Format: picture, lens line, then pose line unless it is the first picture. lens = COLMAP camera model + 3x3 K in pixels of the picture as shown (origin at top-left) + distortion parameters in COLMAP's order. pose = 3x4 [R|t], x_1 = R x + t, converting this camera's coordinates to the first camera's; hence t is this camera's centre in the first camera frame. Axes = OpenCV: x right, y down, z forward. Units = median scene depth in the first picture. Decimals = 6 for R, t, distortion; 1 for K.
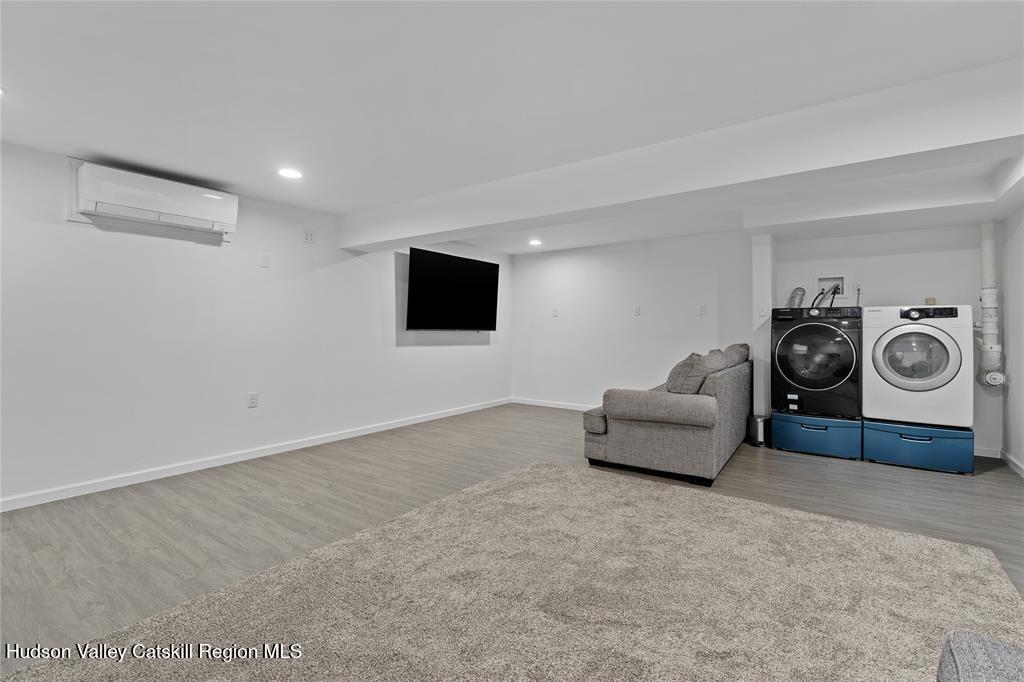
lens RADIAL K [[468.8, 0, 511.4], [0, 468.8, 332.9], [0, 0, 1]] dist [-0.002086, 0.000461]
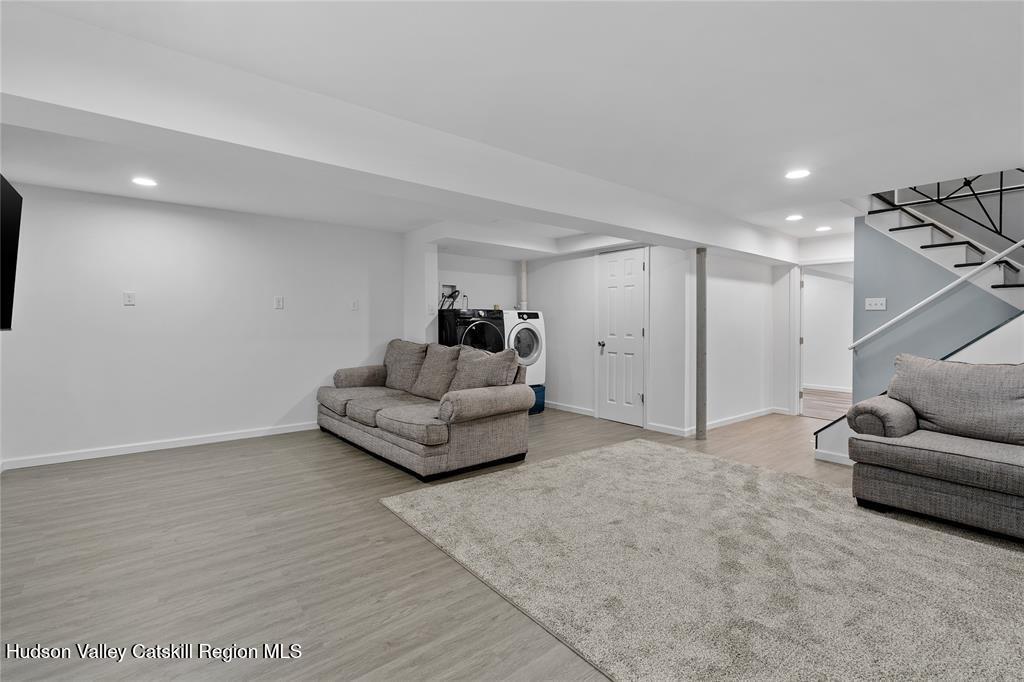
lens RADIAL K [[468.8, 0, 511.4], [0, 468.8, 332.9], [0, 0, 1]] dist [-0.002086, 0.000461]
pose [[0.262793, -0.021216, 0.964619, -0.665688], [0.004031, 0.999774, 0.020891, -0.017954], [-0.964844, -0.001601, 0.262819, 0.652862]]
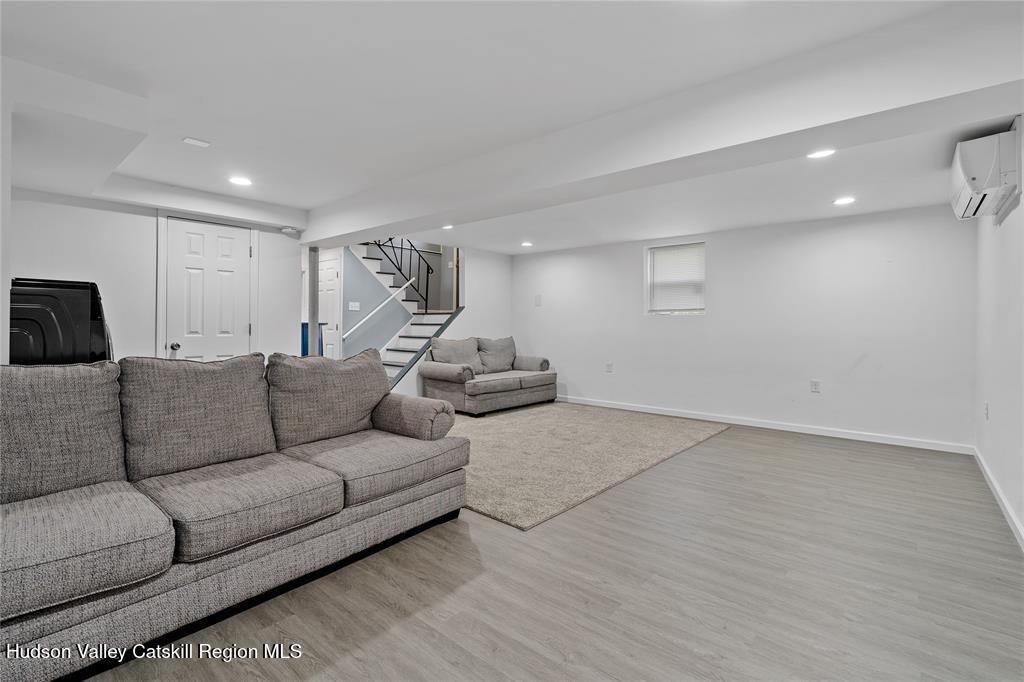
lens RADIAL K [[468.8, 0, 511.4], [0, 468.8, 332.9], [0, 0, 1]] dist [-0.002086, 0.000461]
pose [[-0.996713, -0.010144, 0.080370, 0.033685], [-0.008238, 0.999678, 0.024011, -0.011239], [-0.080588, 0.023270, -0.996476, 1.780337]]
